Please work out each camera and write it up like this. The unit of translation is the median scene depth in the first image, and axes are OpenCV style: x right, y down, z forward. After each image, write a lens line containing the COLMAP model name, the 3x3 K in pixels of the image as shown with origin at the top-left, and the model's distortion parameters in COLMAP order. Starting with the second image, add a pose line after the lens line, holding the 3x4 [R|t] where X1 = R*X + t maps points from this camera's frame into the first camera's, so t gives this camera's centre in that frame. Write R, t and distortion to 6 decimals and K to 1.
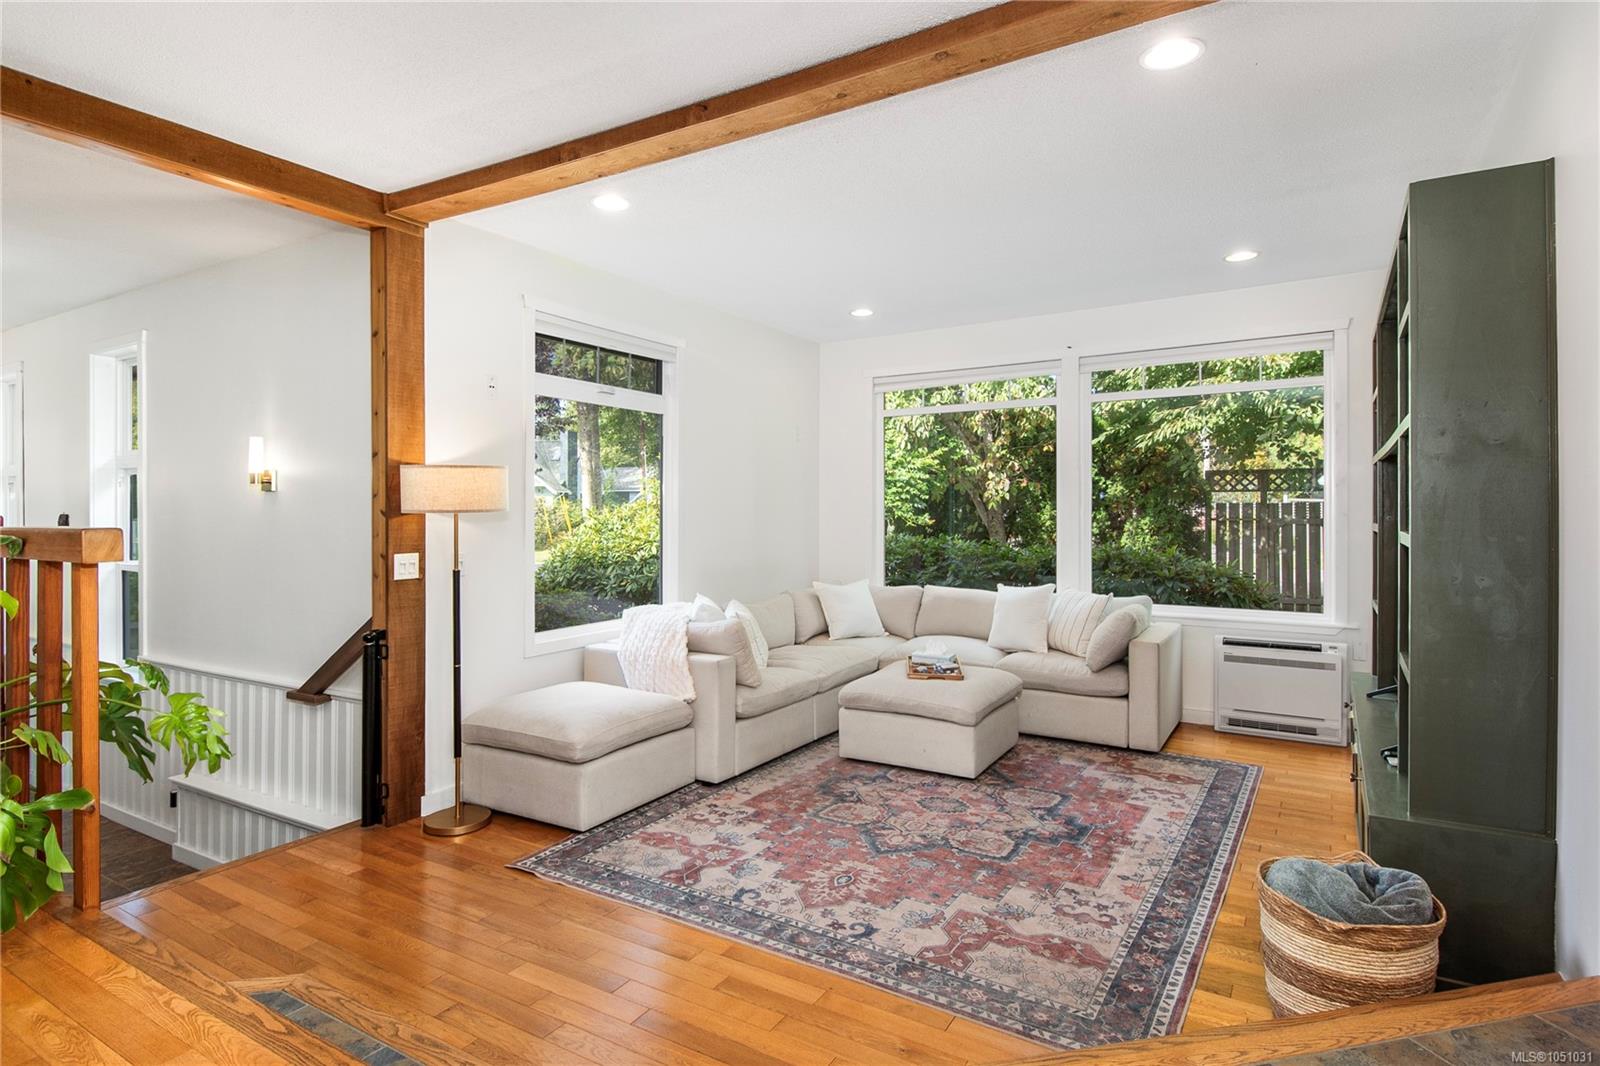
lens RADIAL K [[838.6, 0, 793.7], [0, 838.6, 517.4], [0, 0, 1]] dist [0.068606, -0.047014]
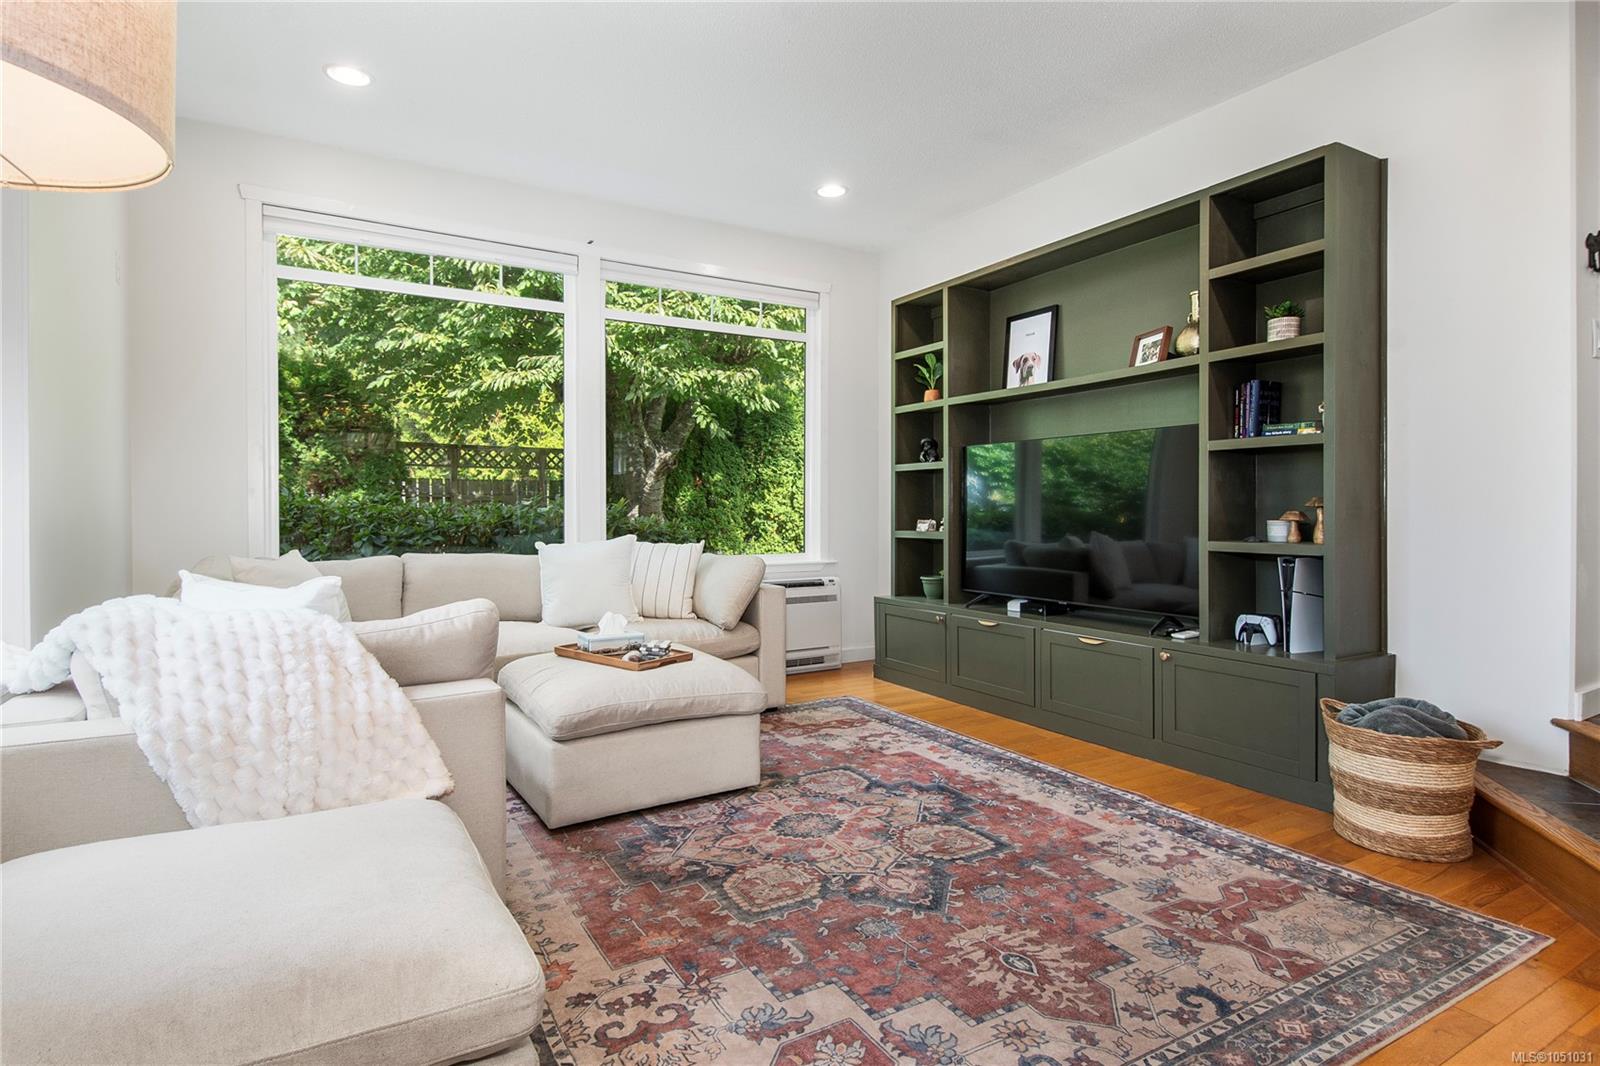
lens RADIAL K [[838.6, 0, 793.7], [0, 838.6, 517.4], [0, 0, 1]] dist [0.068606, -0.047014]
pose [[0.461969, -0.009589, 0.886844, -0.445991], [0.006698, 0.999951, 0.007323, 0.077508], [-0.886871, 0.002557, 0.462011, 0.678329]]
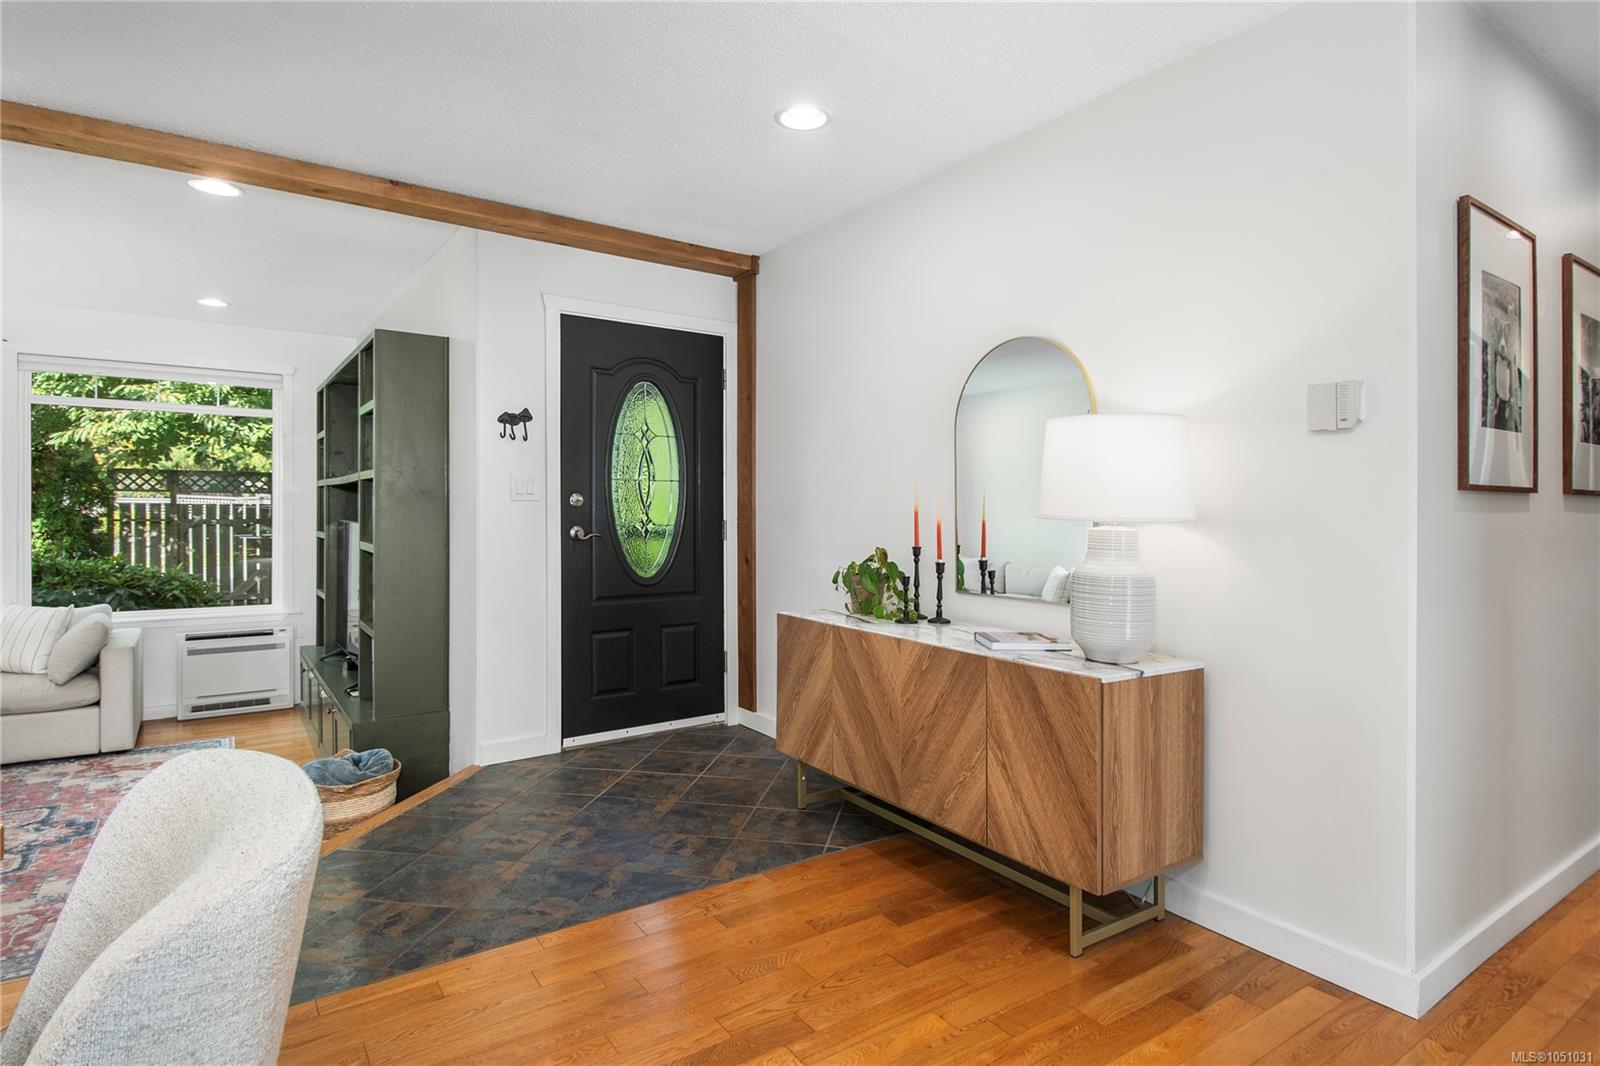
lens RADIAL K [[838.6, 0, 793.7], [0, 838.6, 517.4], [0, 0, 1]] dist [0.068606, -0.047014]
pose [[0.398053, -0.003320, 0.917356, -0.273920], [-0.002721, 0.999985, 0.004799, -0.025712], [-0.917358, -0.004406, 0.398038, -0.224324]]
